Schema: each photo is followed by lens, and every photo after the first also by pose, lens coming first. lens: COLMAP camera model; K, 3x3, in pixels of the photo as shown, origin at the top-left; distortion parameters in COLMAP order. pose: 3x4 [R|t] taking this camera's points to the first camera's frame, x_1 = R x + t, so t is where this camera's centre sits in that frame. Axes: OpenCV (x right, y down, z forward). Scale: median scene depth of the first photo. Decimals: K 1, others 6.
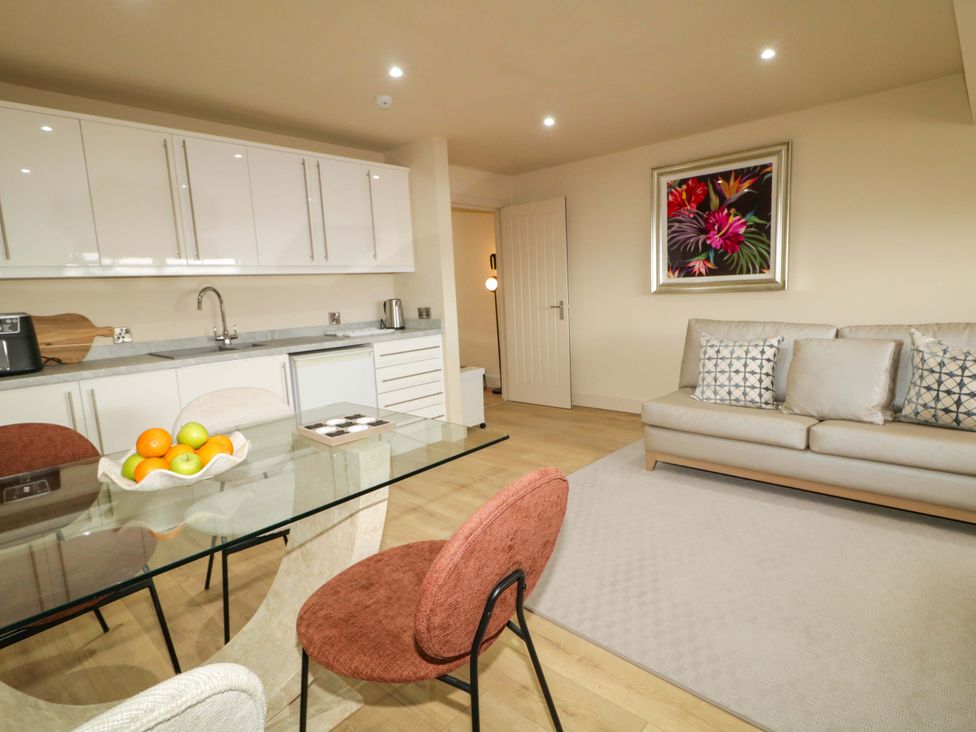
lens RADIAL K [[523.6, 0, 502.3], [0, 523.6, 359.5], [0, 0, 1]] dist [-0.002505, -0.001973]
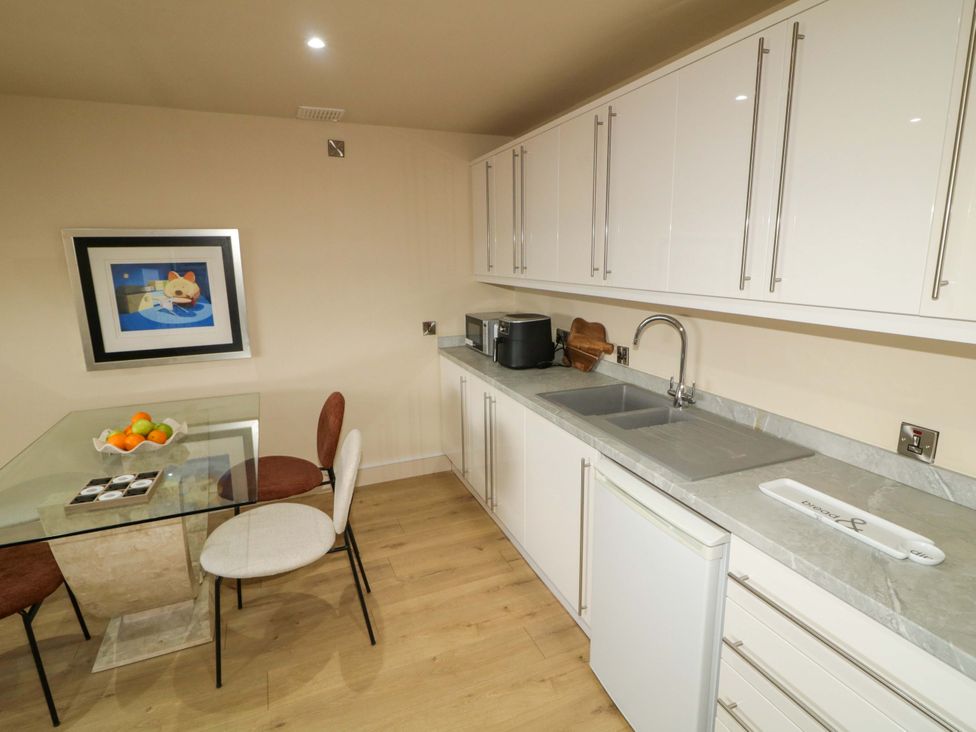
lens RADIAL K [[524.0, 0, 492.9], [0, 524.0, 359.3], [0, 0, 1]] dist [-0.000876, -0.001137]
pose [[-0.427349, 0.228553, -0.874721, 0.135762], [-0.090283, 0.951894, 0.292825, -0.285042], [0.899568, 0.204111, -0.386156, 1.172390]]
